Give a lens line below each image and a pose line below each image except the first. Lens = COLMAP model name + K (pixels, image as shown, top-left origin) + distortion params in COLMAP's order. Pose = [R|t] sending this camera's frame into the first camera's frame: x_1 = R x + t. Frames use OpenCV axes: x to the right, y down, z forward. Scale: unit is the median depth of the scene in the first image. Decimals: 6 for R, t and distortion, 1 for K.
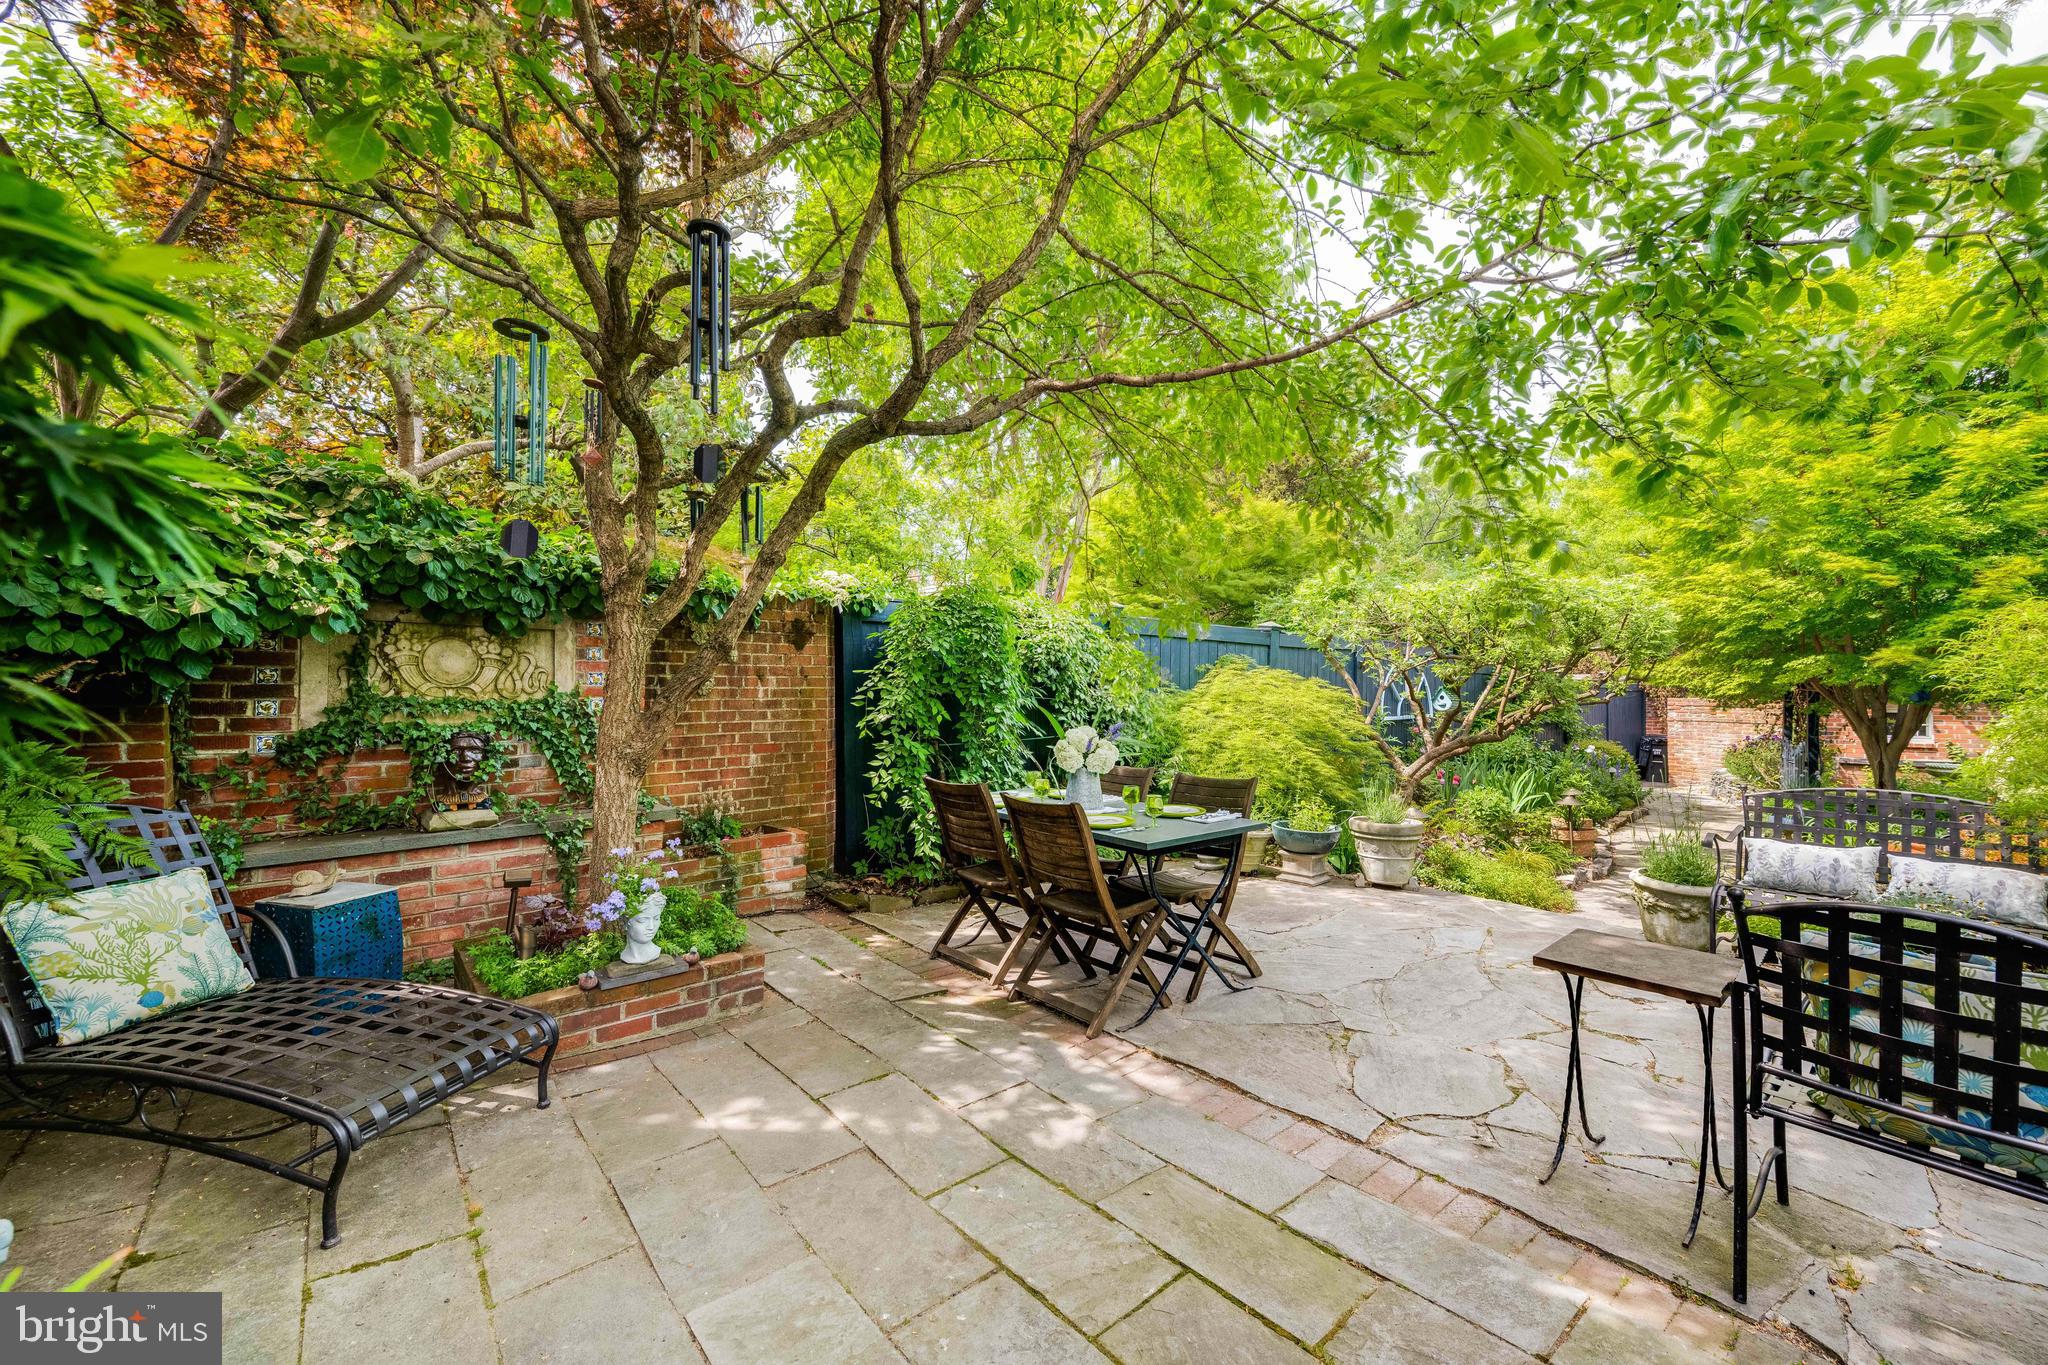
lens RADIAL K [[830.7, 0, 1029.0], [0, 830.7, 681.1], [0, 0, 1]] dist [-0.001443, 0.000711]
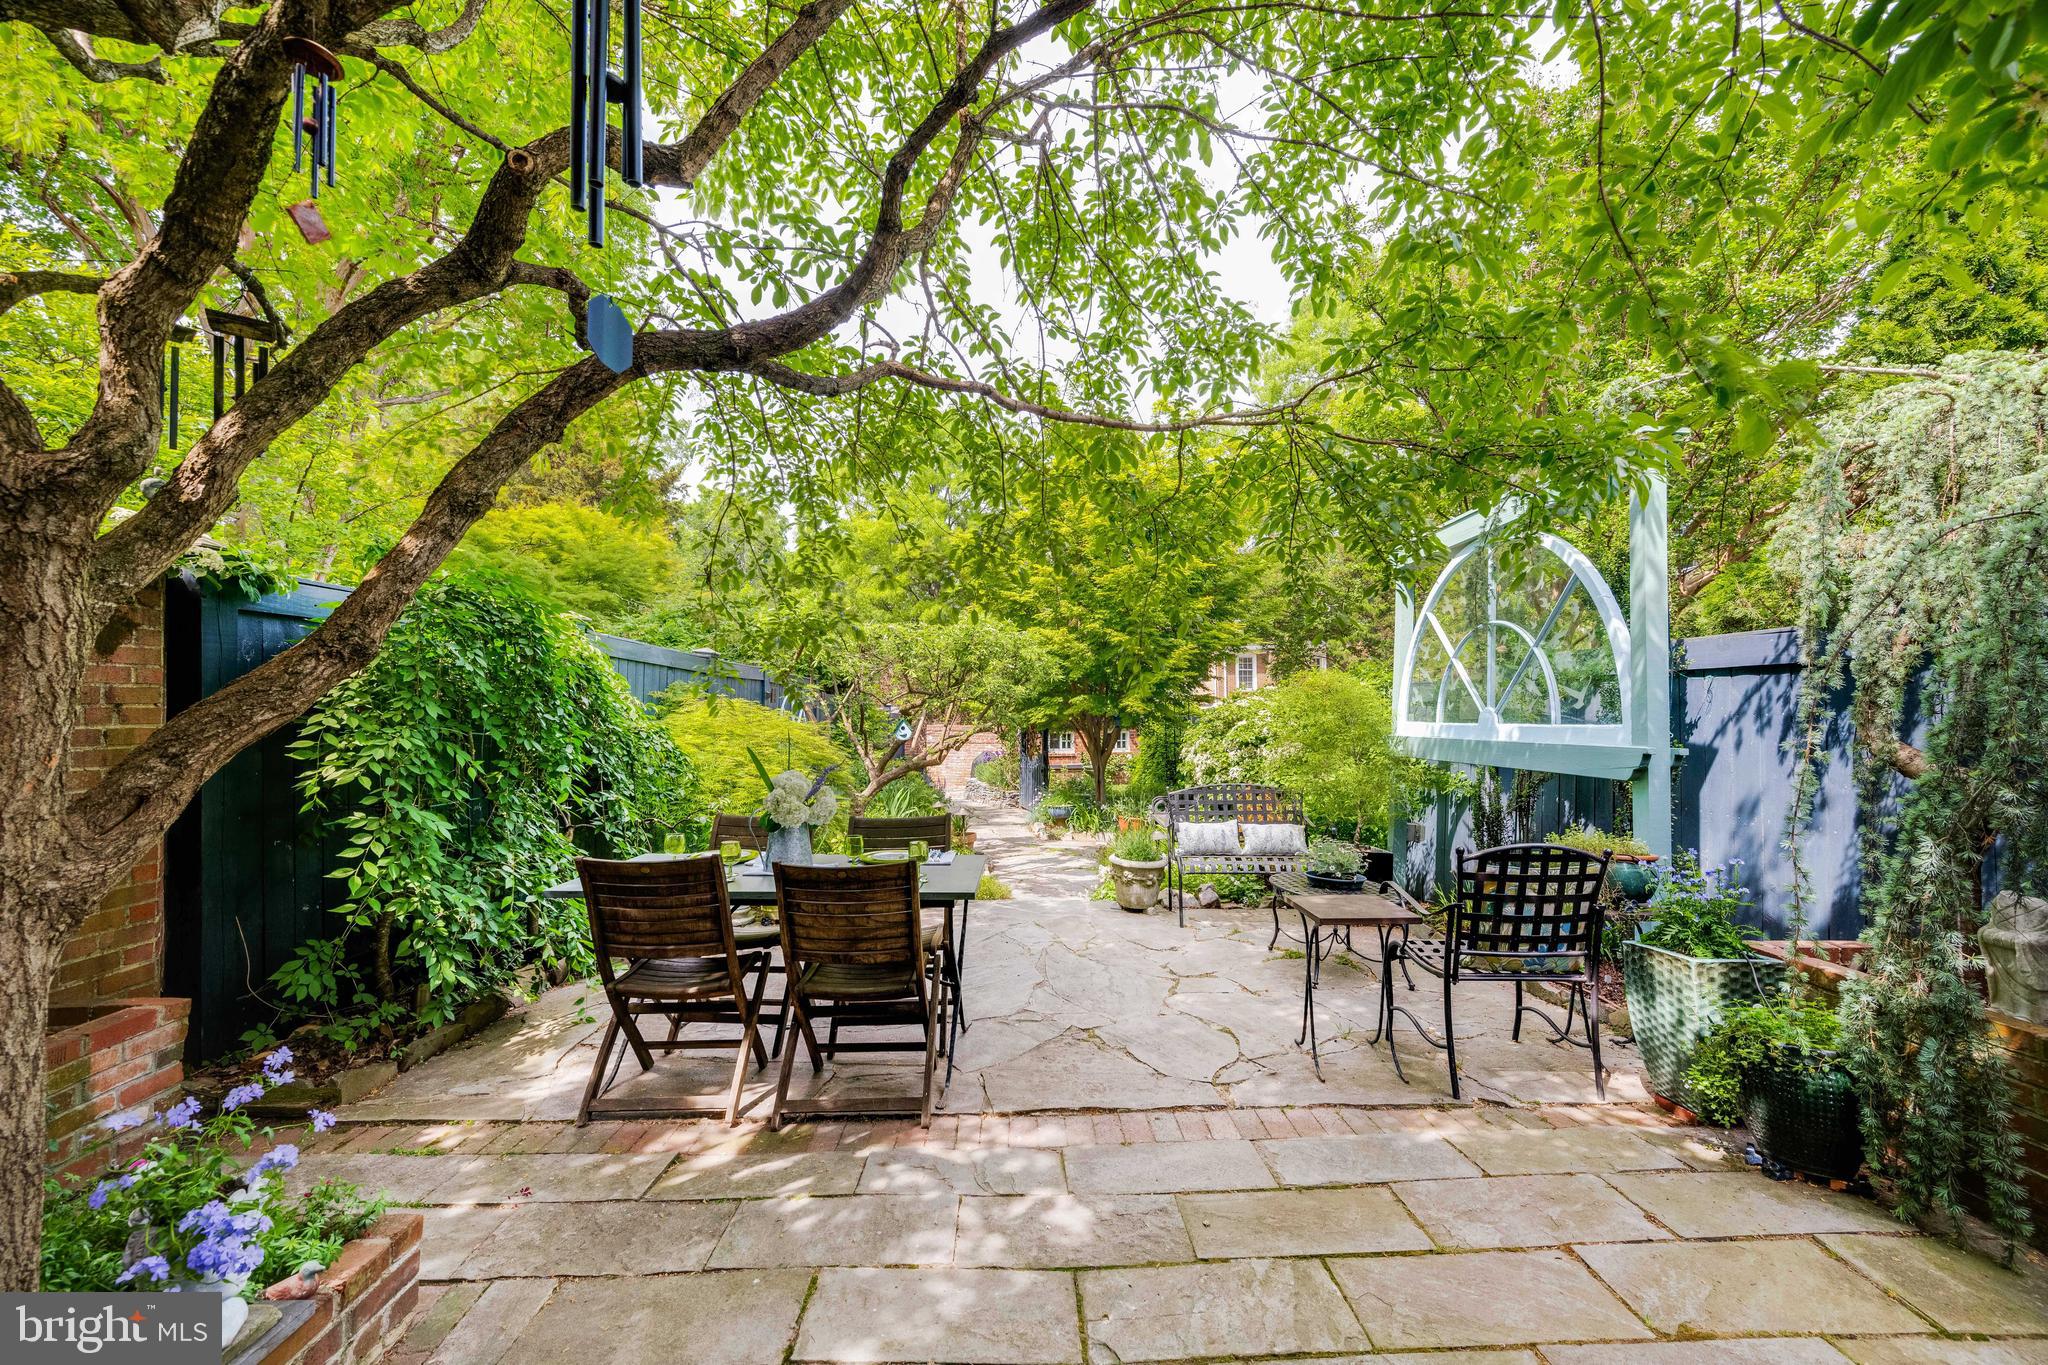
lens RADIAL K [[830.7, 0, 1038.2], [0, 830.7, 690.3], [0, 0, 1]] dist [-0.001443, 0.000711]
pose [[0.615059, 0.021641, 0.788184, -0.492745], [-0.004456, 0.999703, -0.023972, -0.009314], [-0.788469, 0.011232, 0.614972, 0.322950]]
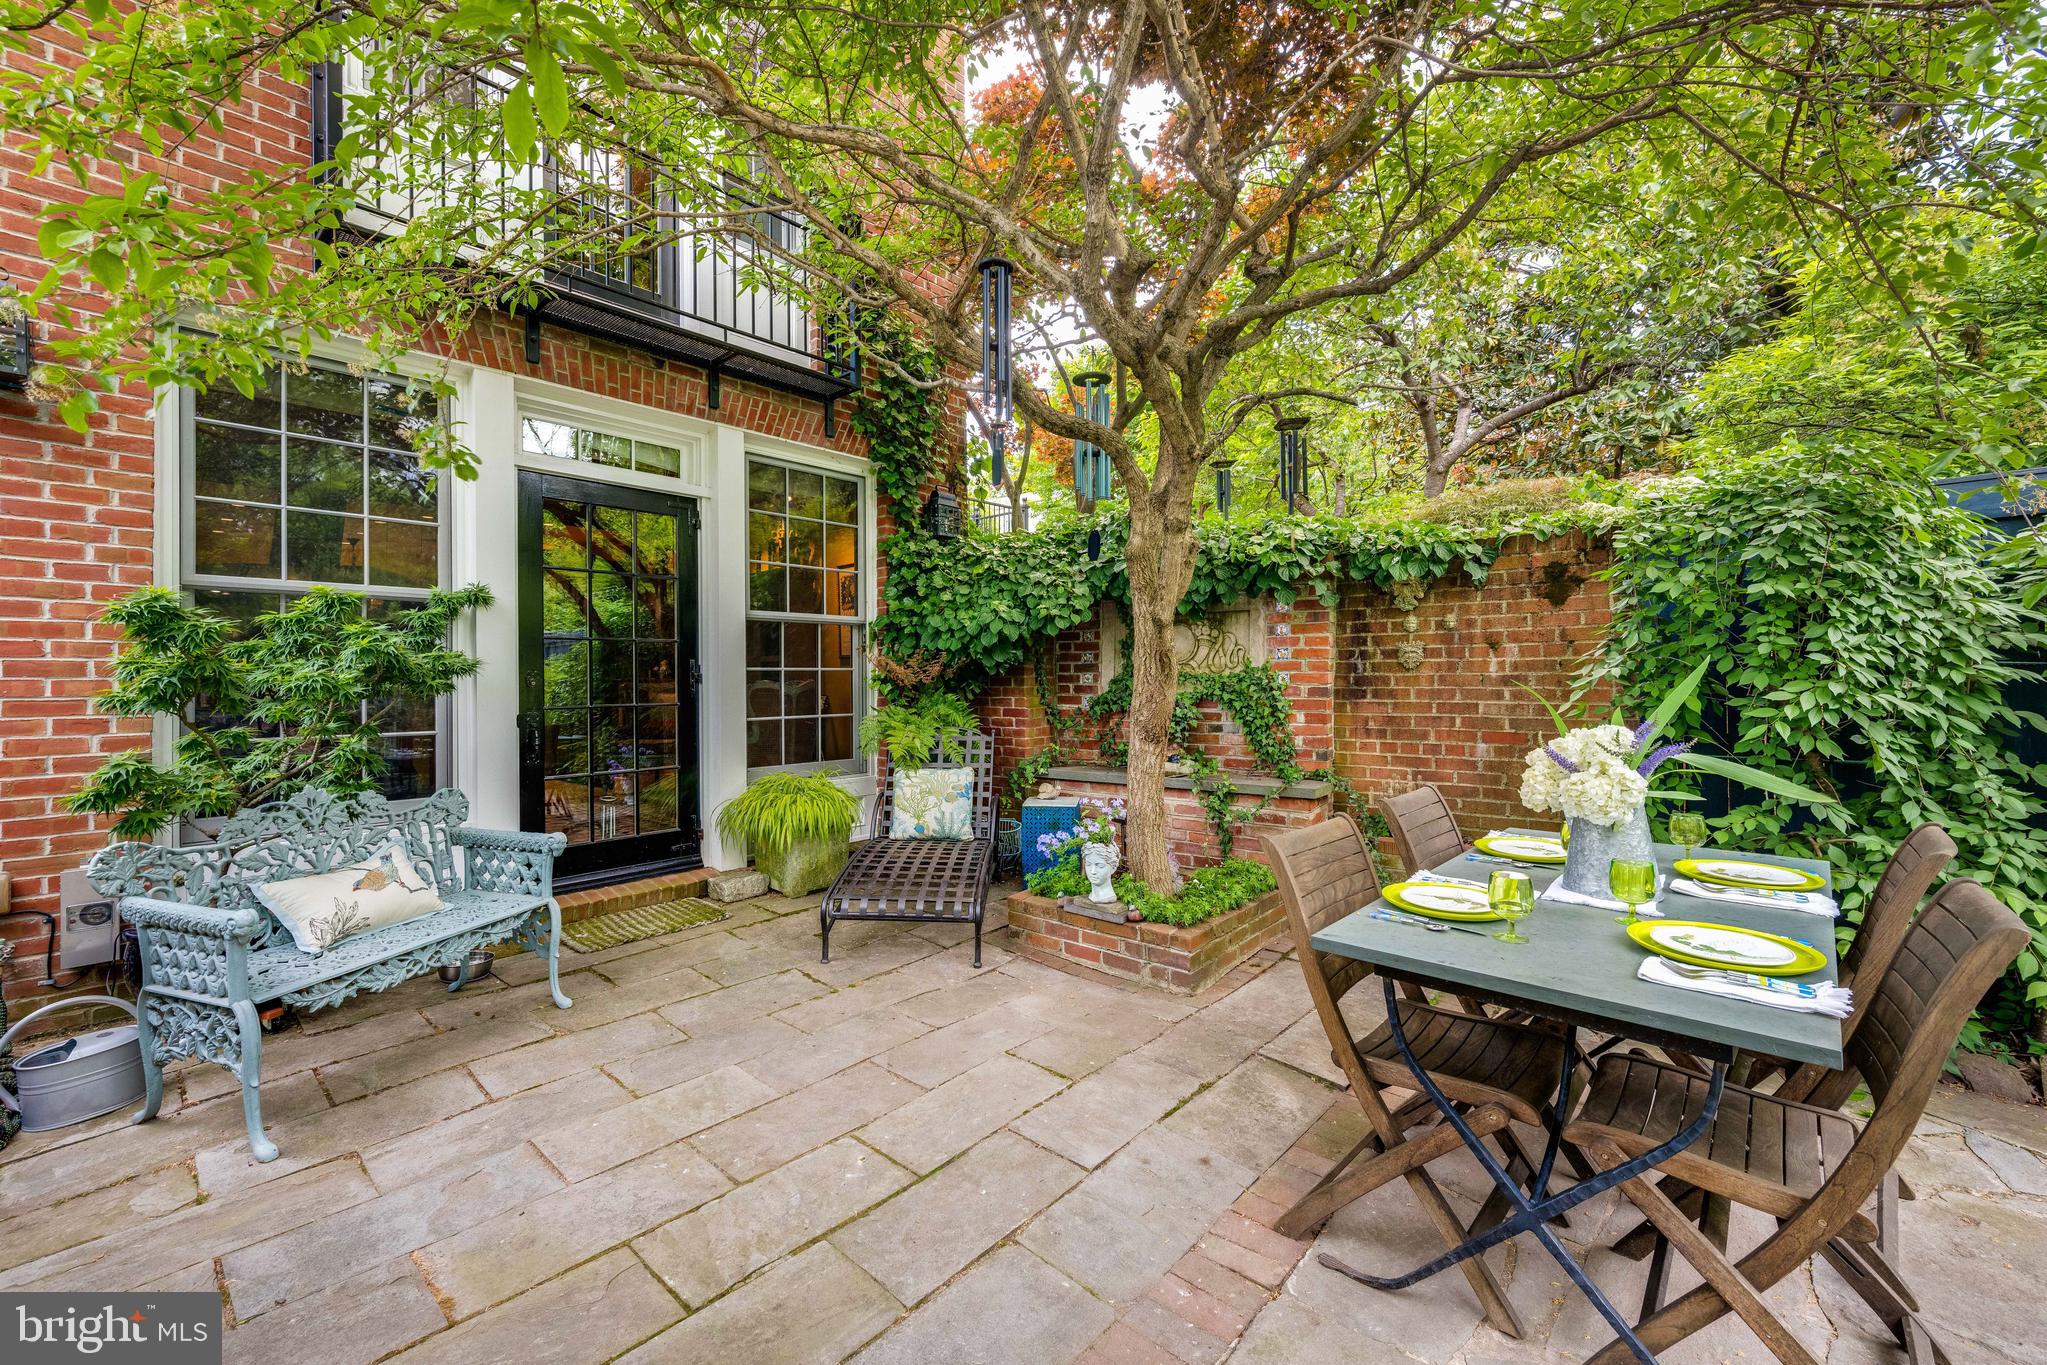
lens RADIAL K [[830.3, 0, 989.6], [0, 830.3, 681.6], [0, 0, 1]] dist [-0.001443, 0.000711]
pose [[0.103574, 0.009497, -0.994576, 0.583501], [0.018351, 0.999766, 0.011458, 0.016799], [0.994452, -0.019438, 0.103376, 0.657594]]
